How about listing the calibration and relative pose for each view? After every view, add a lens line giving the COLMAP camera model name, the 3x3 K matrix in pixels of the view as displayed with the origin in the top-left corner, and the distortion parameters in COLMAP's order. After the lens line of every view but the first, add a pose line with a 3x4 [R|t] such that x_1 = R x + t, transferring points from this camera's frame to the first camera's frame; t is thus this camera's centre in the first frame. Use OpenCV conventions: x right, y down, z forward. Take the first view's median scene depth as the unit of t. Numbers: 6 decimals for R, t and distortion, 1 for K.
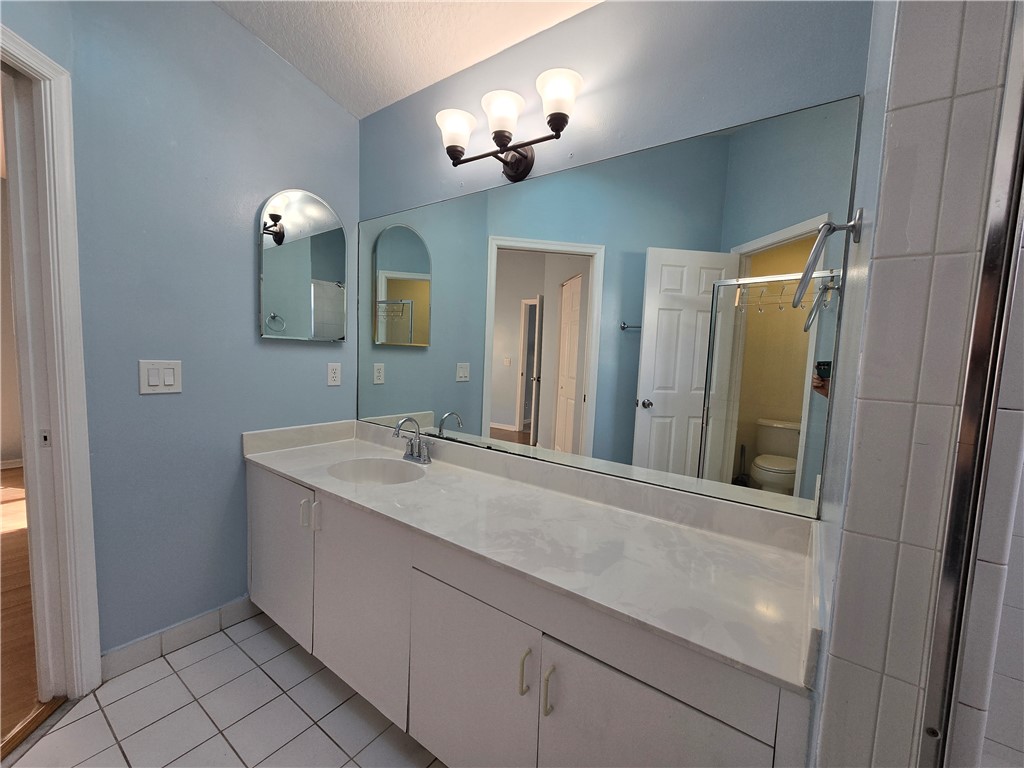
lens RADIAL K [[419.8, 0, 514.7], [0, 419.8, 389.4], [0, 0, 1]] dist [-0.004948, 0.001317]
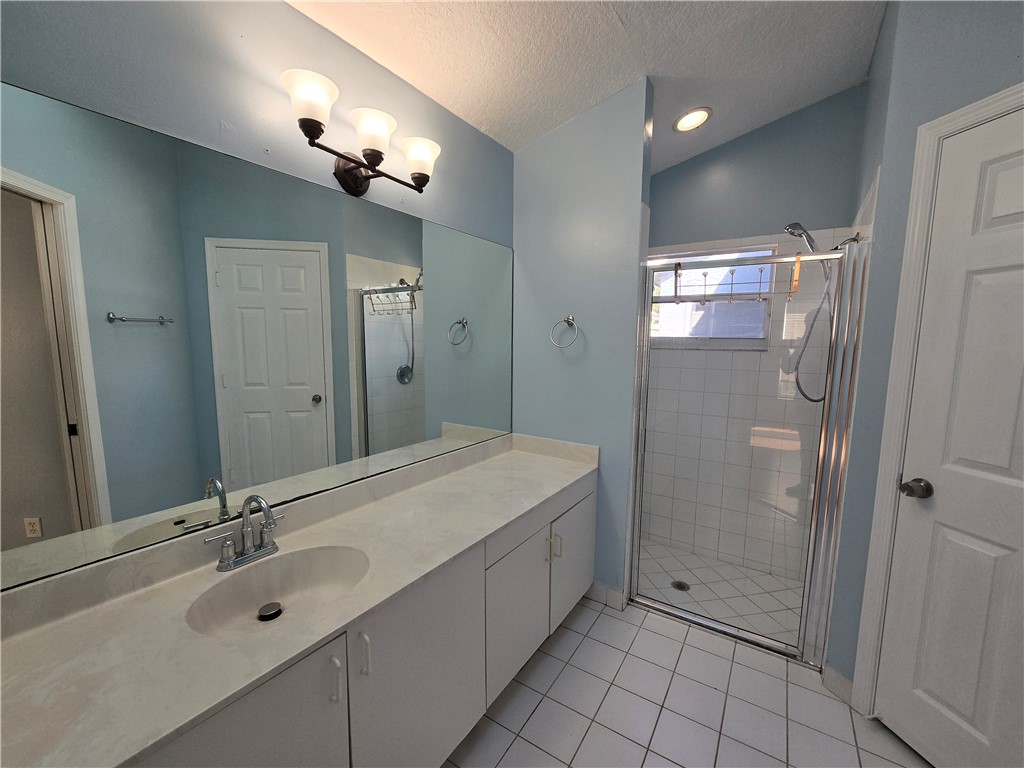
lens RADIAL K [[419.8, 0, 514.9], [0, 419.8, 385.8], [0, 0, 1]] dist [-0.004948, 0.001317]
pose [[-0.031182, -0.153158, 0.987710, -0.995335], [0.076243, 0.984947, 0.155136, -0.191903], [-0.996602, 0.080143, -0.019035, 0.684813]]
